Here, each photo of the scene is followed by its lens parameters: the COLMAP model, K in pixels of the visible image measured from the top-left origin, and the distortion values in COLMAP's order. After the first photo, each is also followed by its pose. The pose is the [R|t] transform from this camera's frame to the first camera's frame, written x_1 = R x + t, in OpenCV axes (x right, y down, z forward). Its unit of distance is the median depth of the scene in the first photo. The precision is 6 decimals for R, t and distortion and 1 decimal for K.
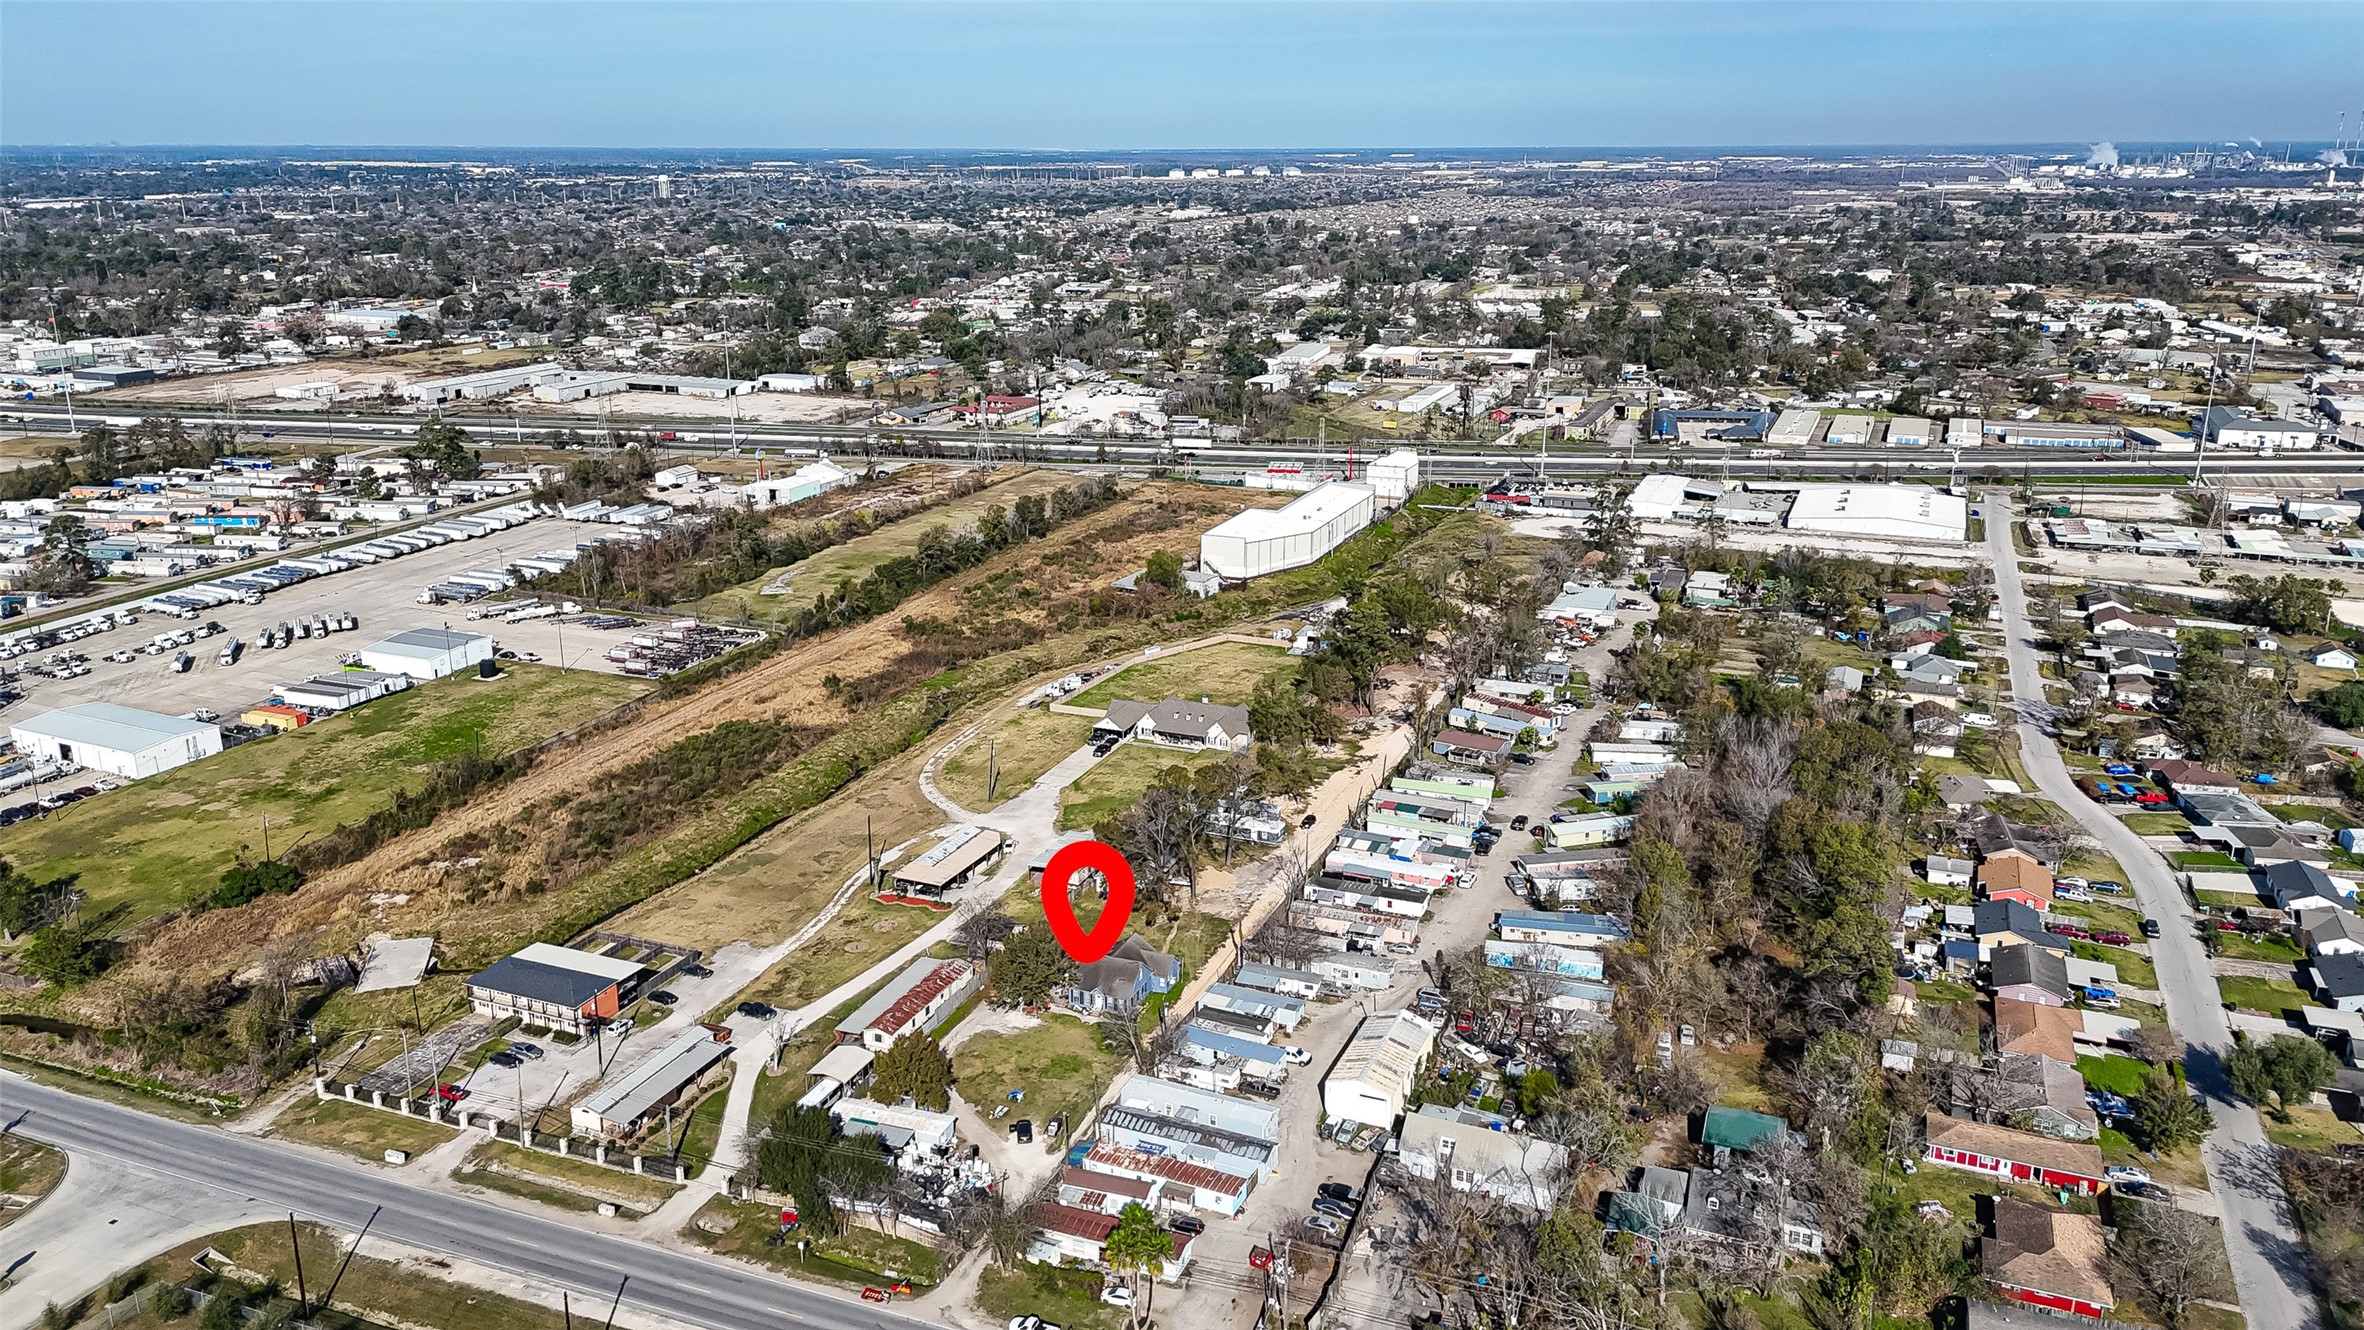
lens RADIAL K [[1736.2, 0, 1182.0], [0, 1736.2, 665.0], [0, 0, 1]] dist [0.091125, -0.095142]
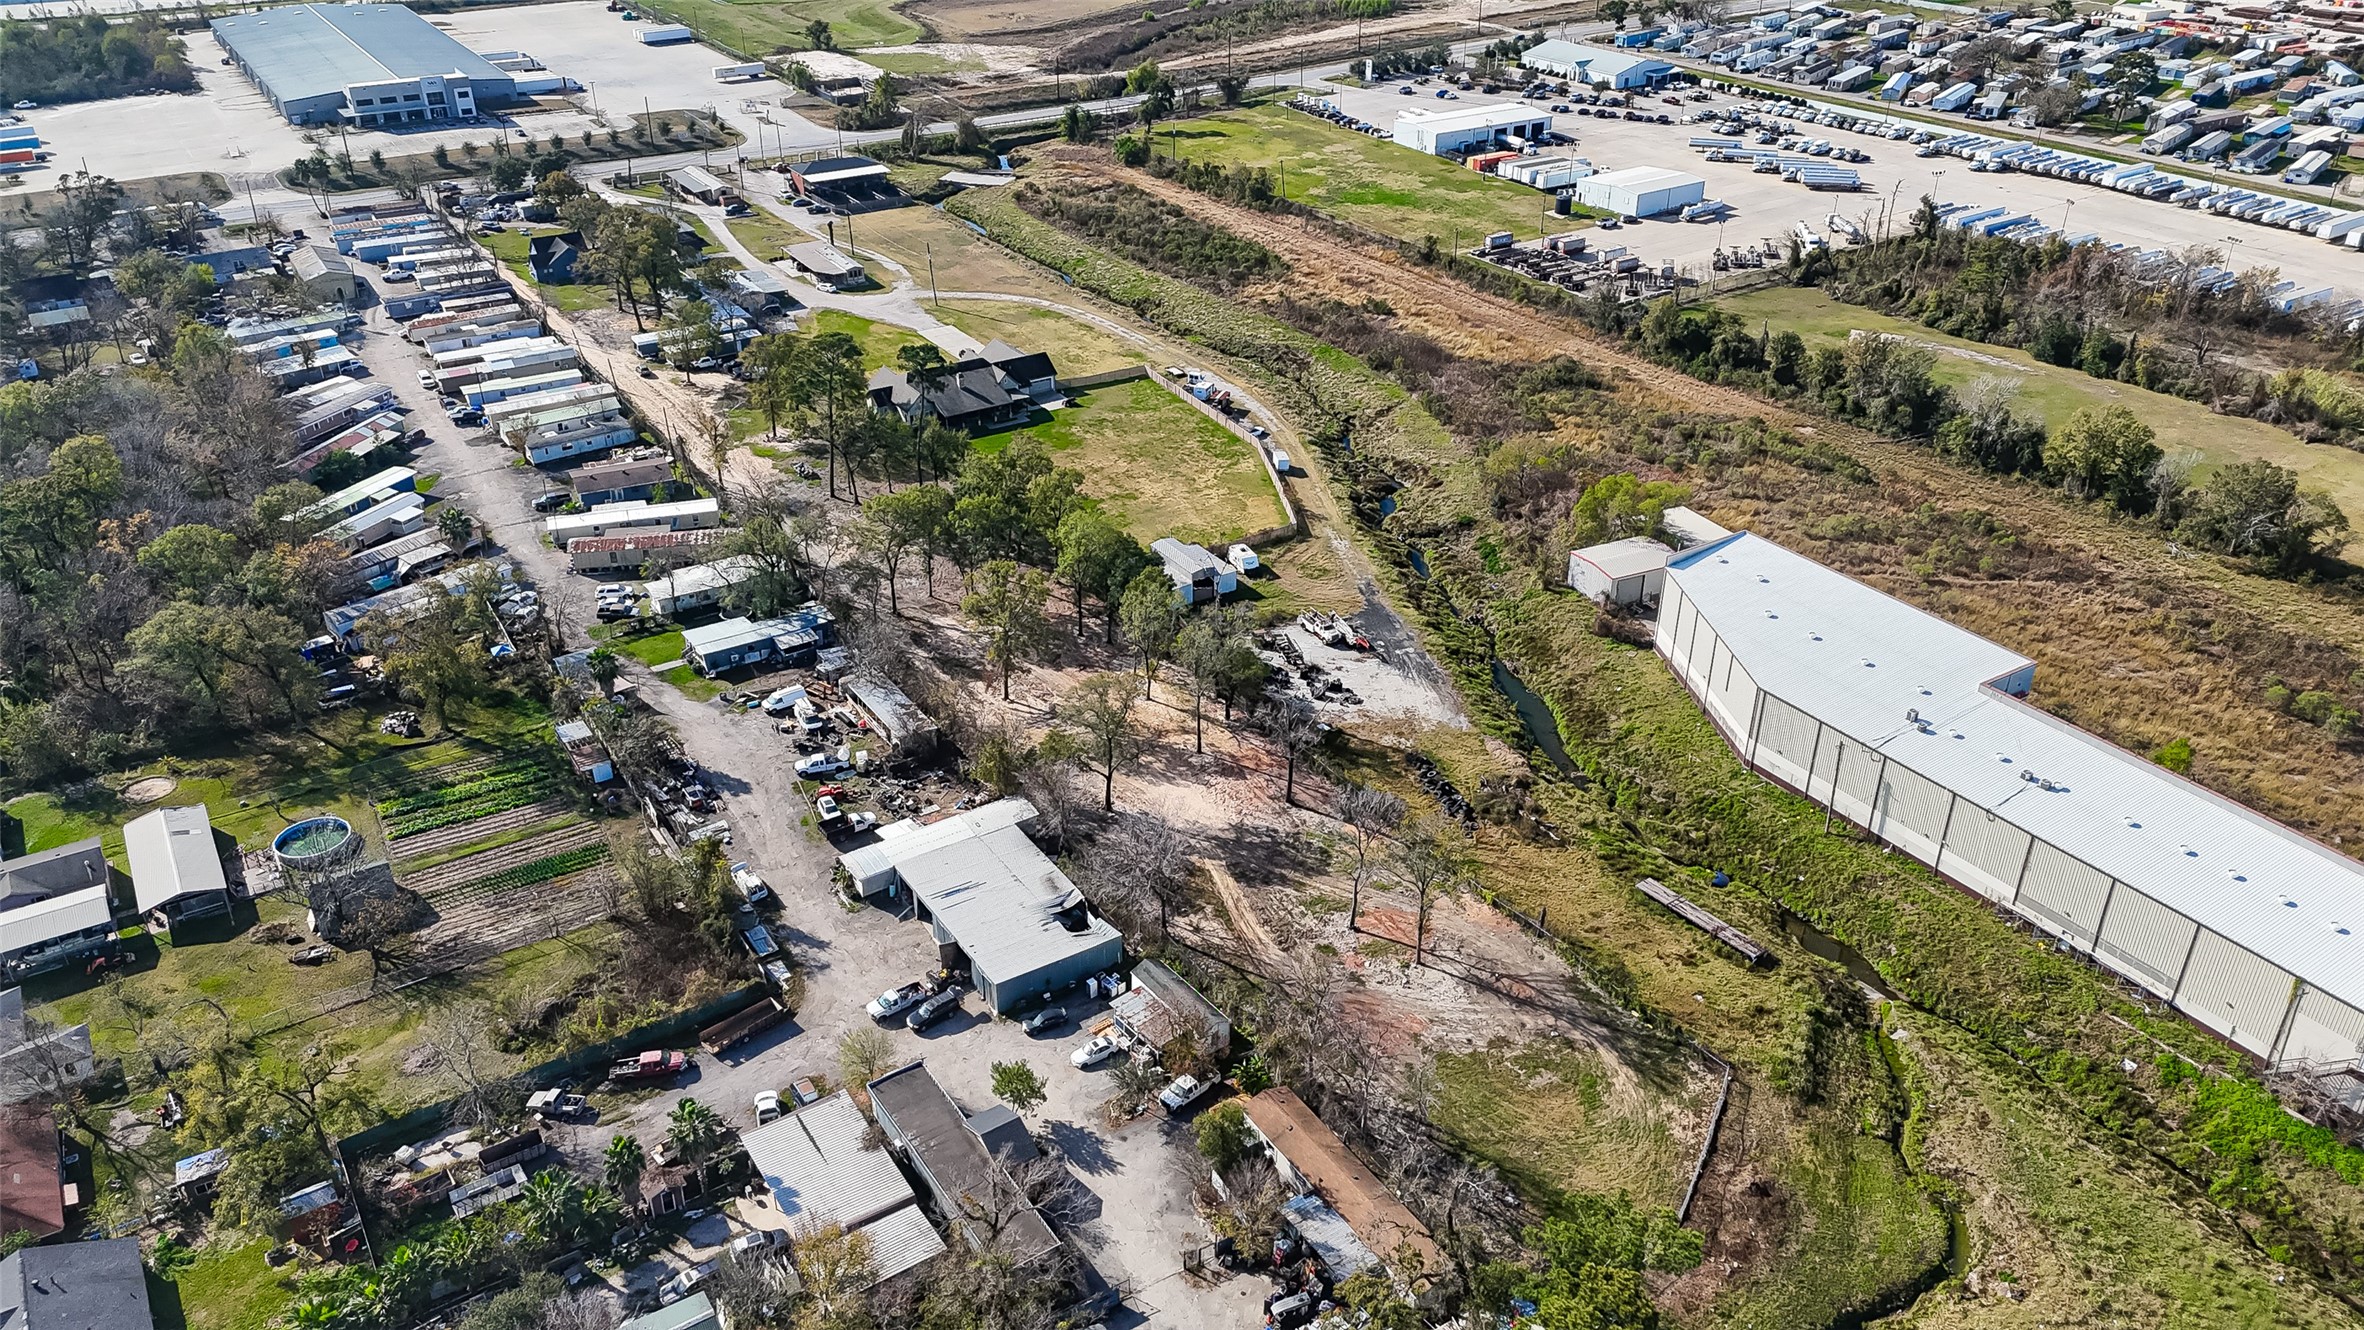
lens RADIAL K [[1736.2, 0, 1182.0], [0, 1736.2, 665.0], [0, 0, 1]] dist [0.091125, -0.095142]
pose [[-0.573218, 0.408496, -0.710319, 0.576274], [-0.229895, 0.751880, 0.617919, -0.398495], [0.786492, 0.517501, -0.337080, 1.445041]]
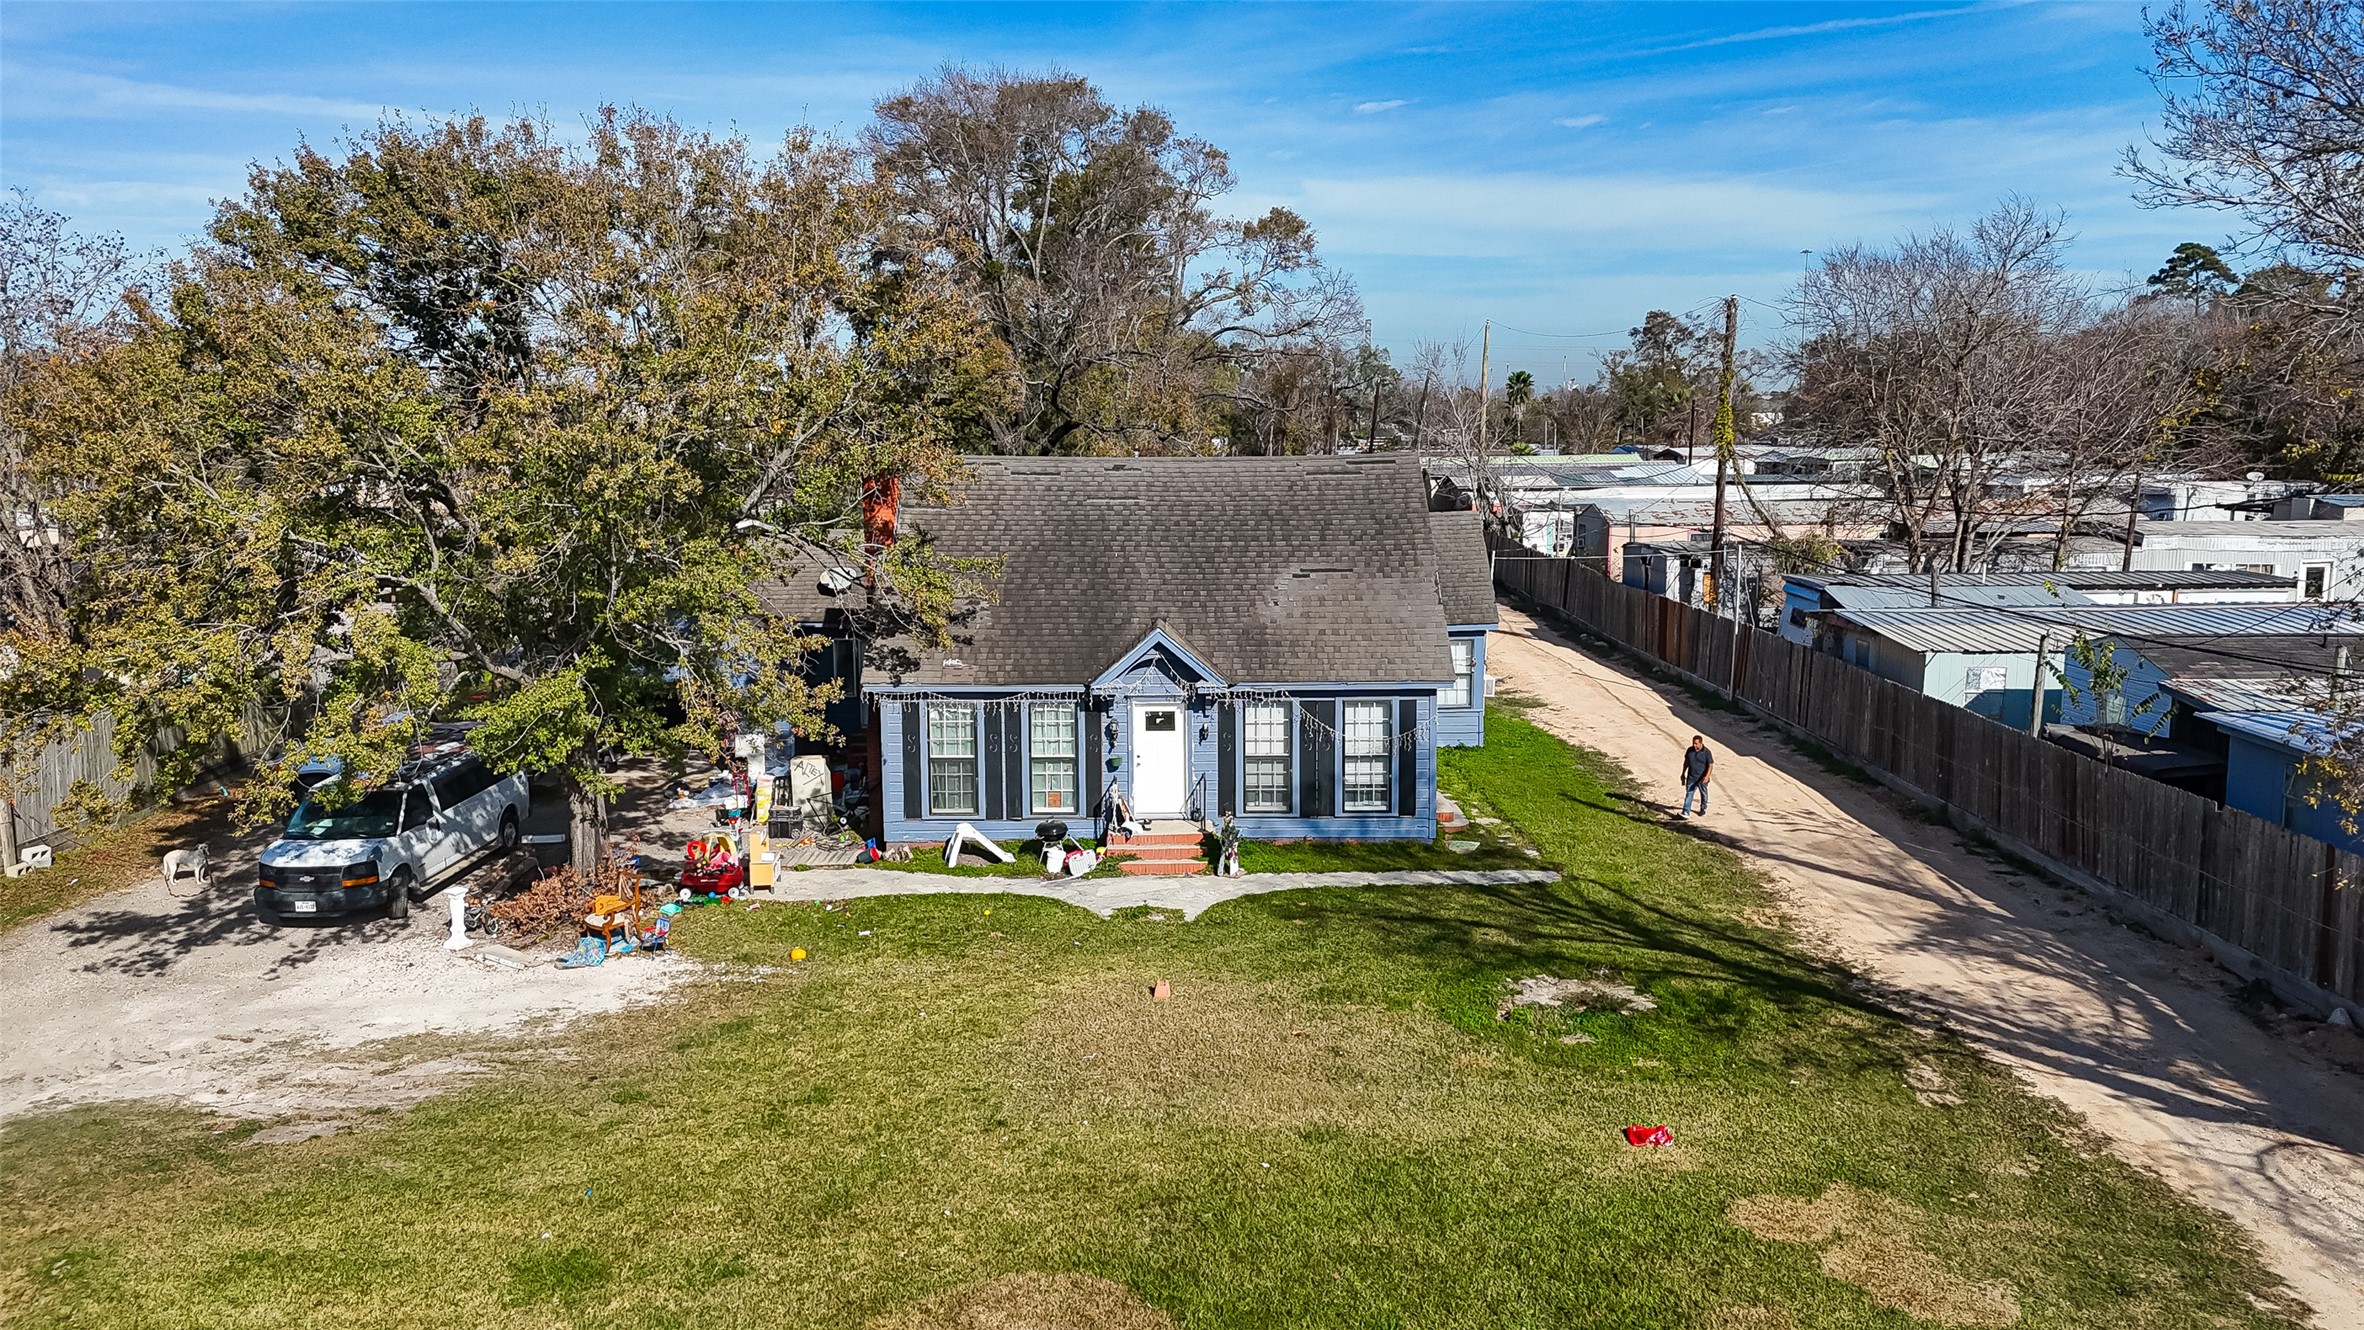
lens RADIAL K [[1736.2, 0, 1182.0], [0, 1736.2, 665.0], [0, 0, 1]] dist [0.091125, -0.095142]
pose [[0.917301, -0.053599, 0.394571, -0.064801], [0.115841, 0.983962, -0.135646, 0.141128], [-0.380973, 0.170136, 0.908798, 0.619146]]
